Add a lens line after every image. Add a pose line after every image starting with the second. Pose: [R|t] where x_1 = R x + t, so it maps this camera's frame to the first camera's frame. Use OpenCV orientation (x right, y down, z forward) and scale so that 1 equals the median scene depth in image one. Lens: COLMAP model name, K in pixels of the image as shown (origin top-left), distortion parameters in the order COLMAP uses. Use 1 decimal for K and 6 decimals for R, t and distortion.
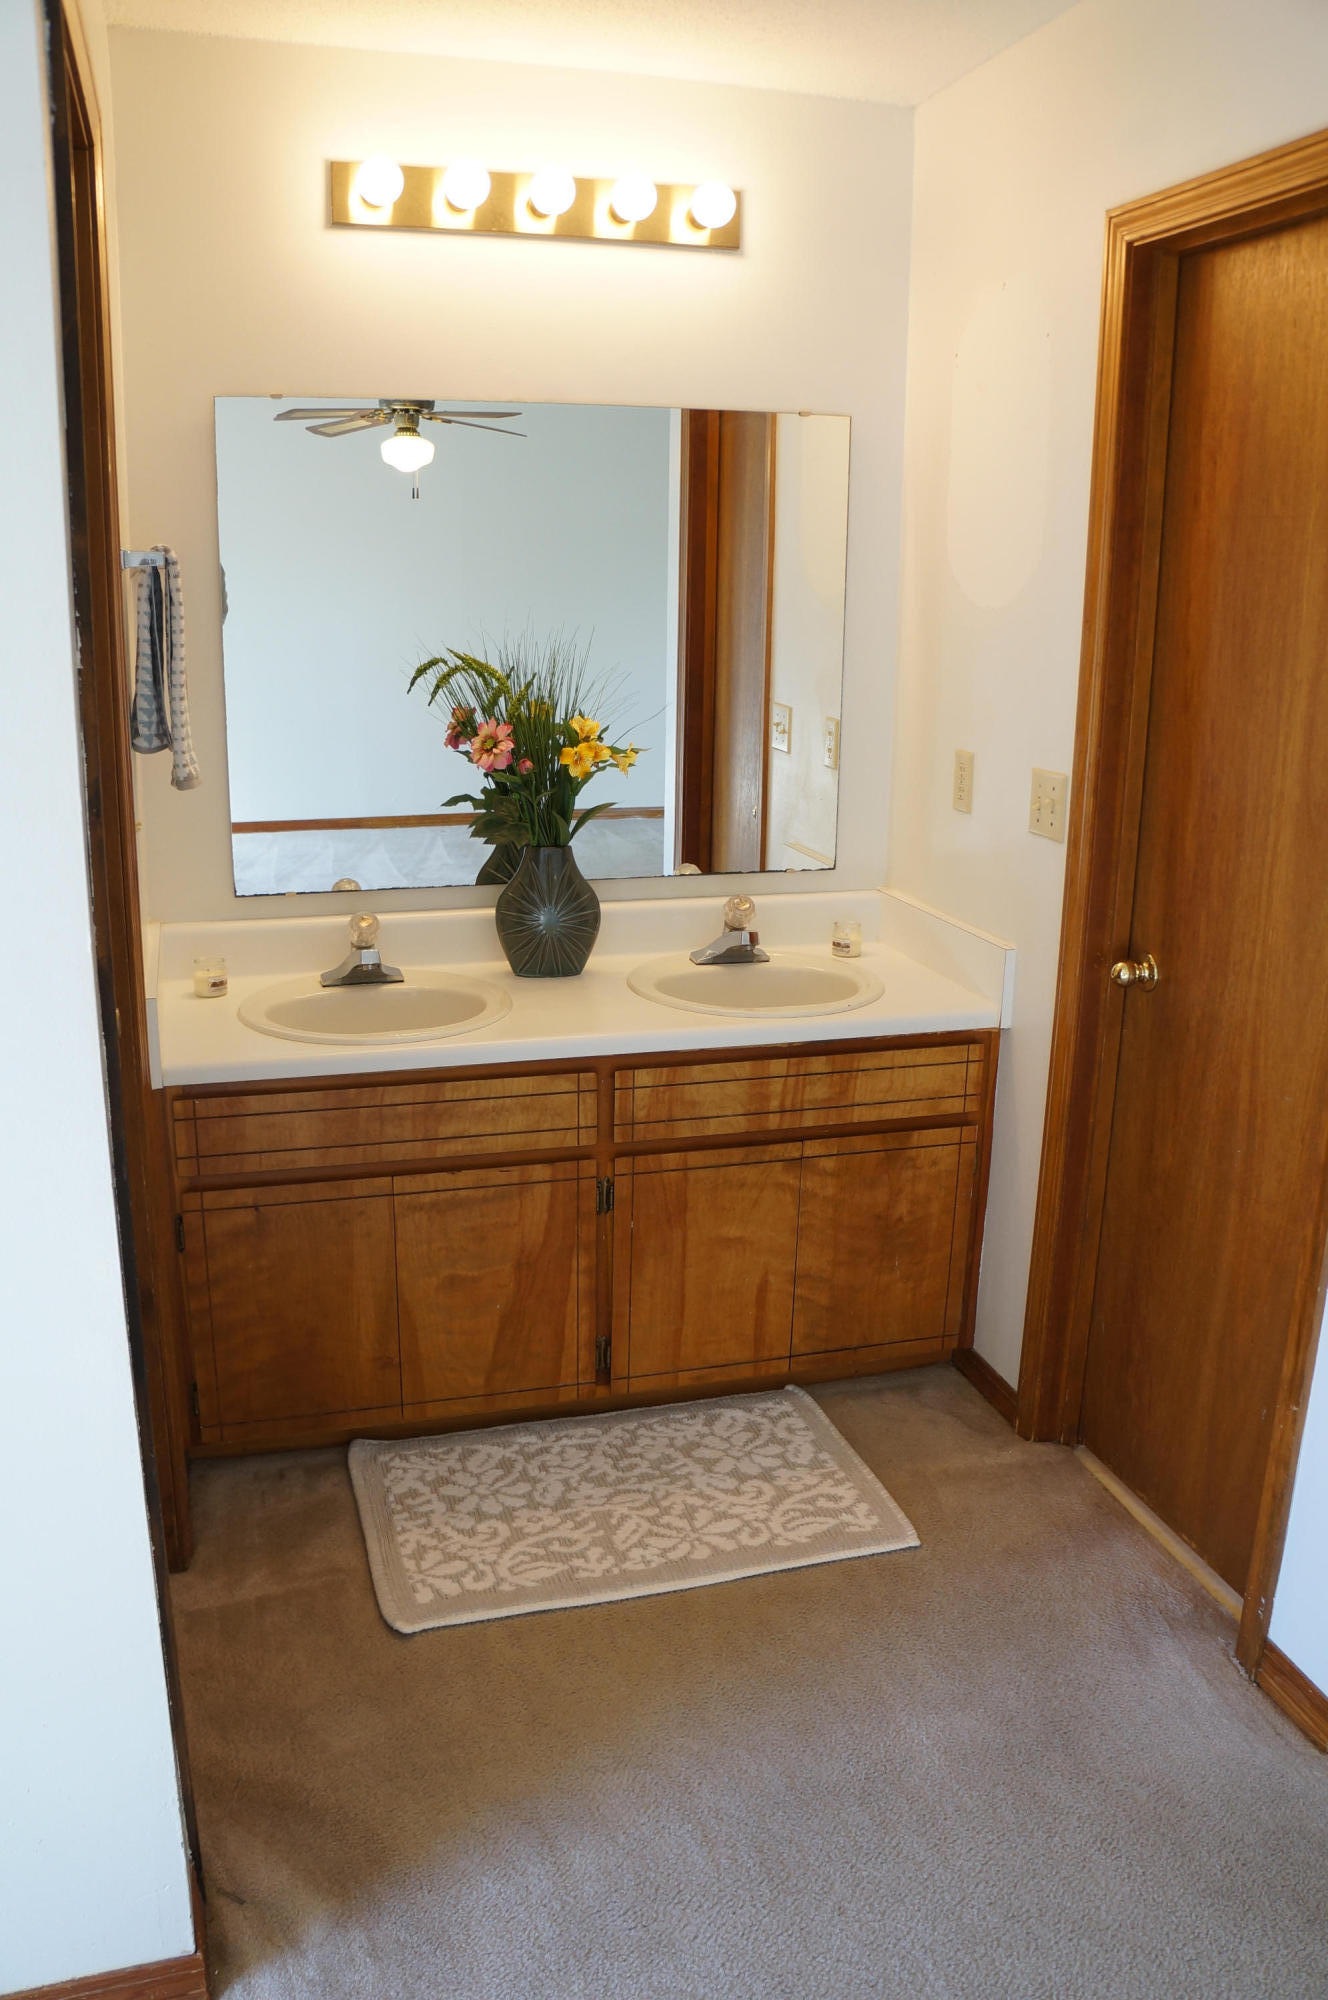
lens RADIAL K [[1568.0, 0, 664.0], [0, 1568.0, 1000.0], [0, 0, 1]] dist [-0.189970, 0.125306]
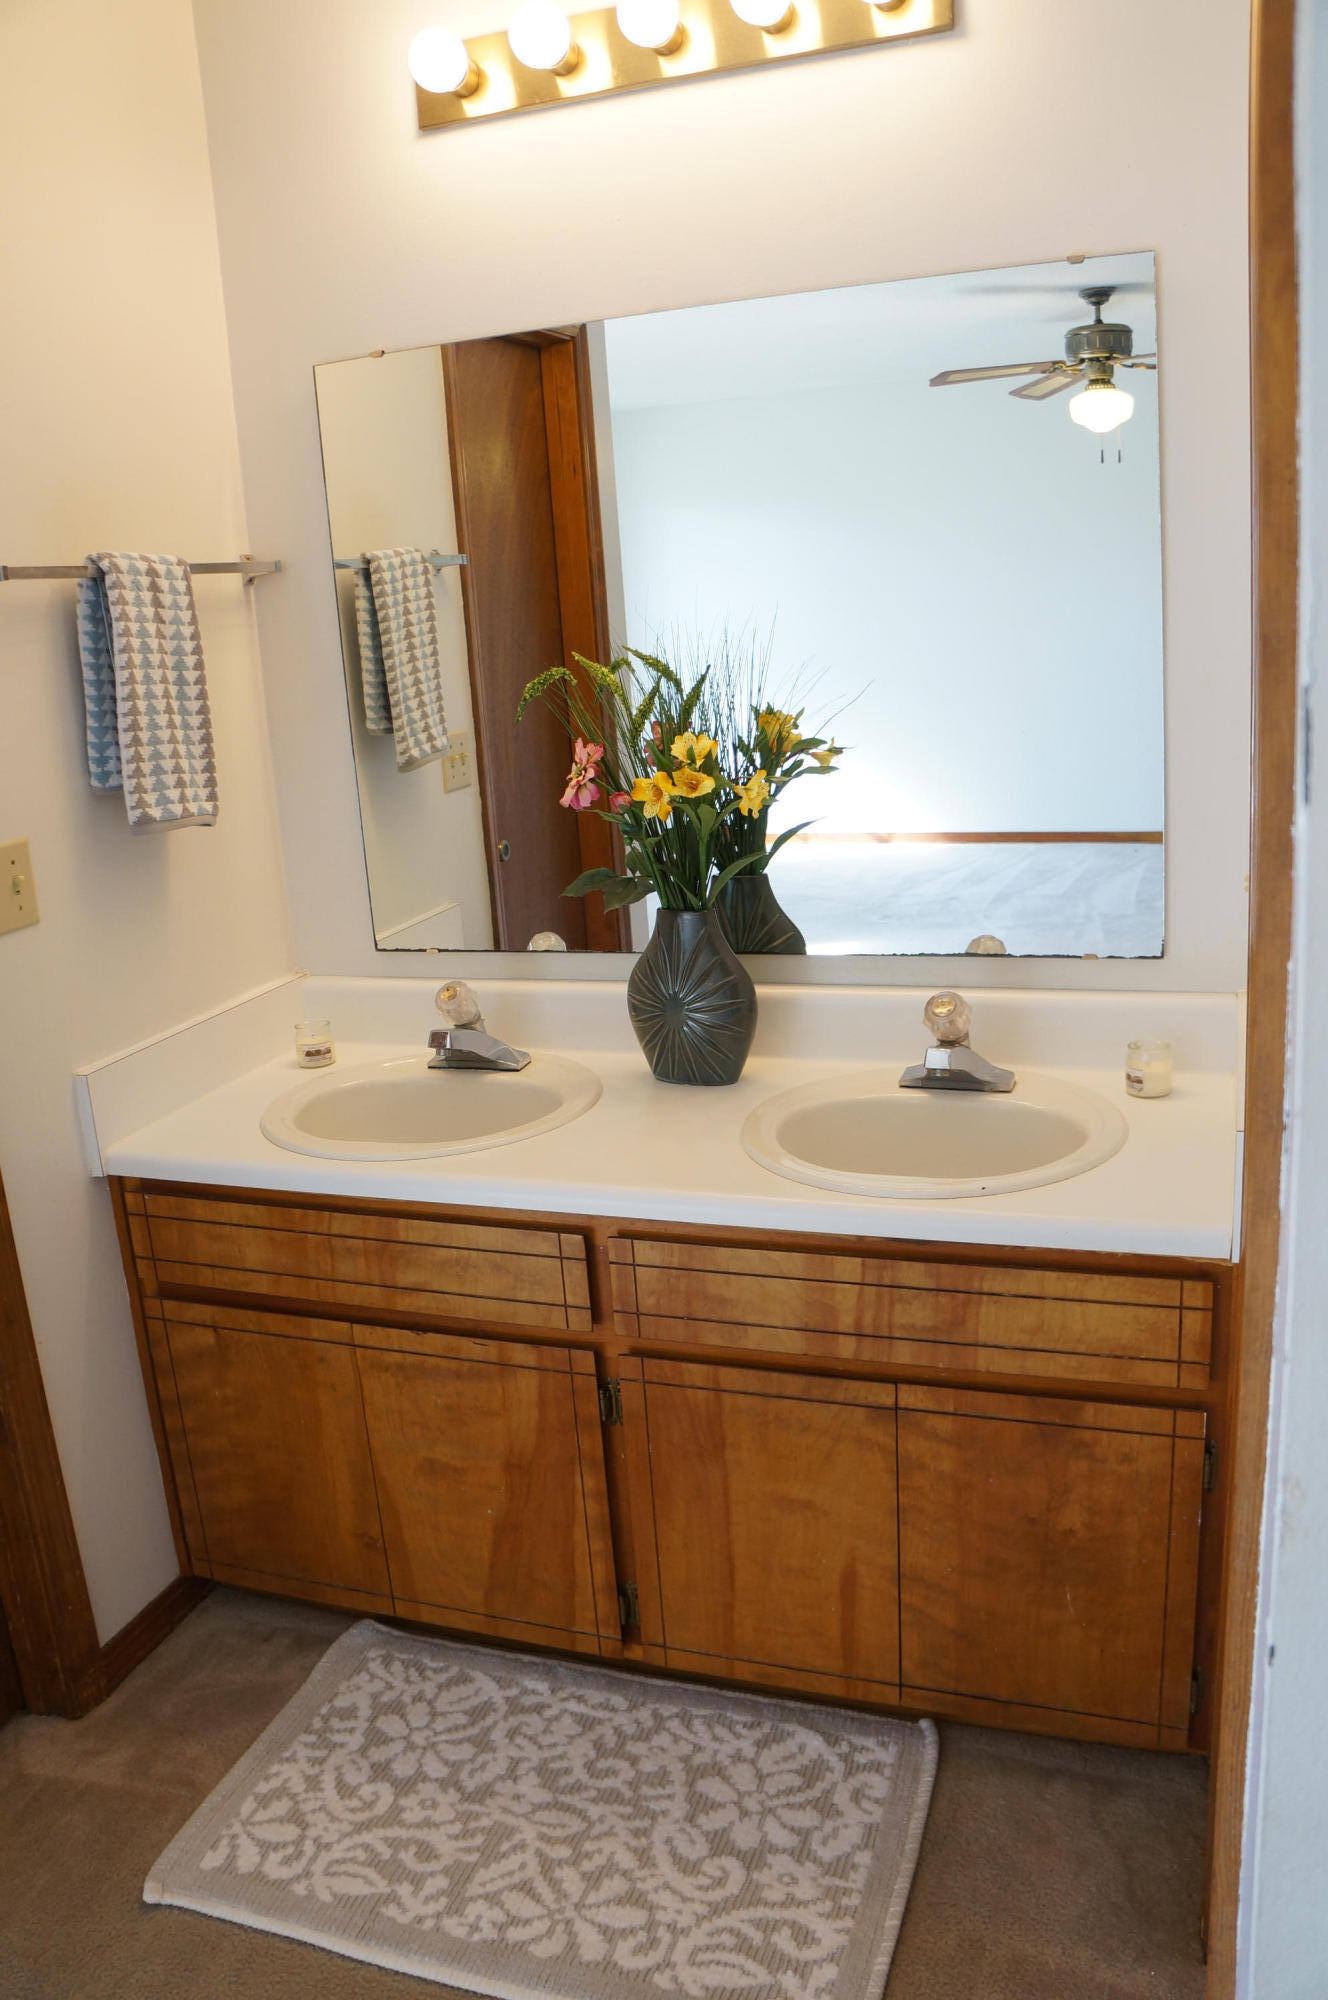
lens RADIAL K [[1581.3, 0, 664.0], [0, 1581.3, 1000.0], [0, 0, 1]] dist [-0.180664, 0.135277]
pose [[0.801621, 0.078347, -0.592676, 0.392749], [-0.077846, 0.996614, 0.026454, -0.080725], [0.592742, 0.024932, 0.805006, 0.424298]]
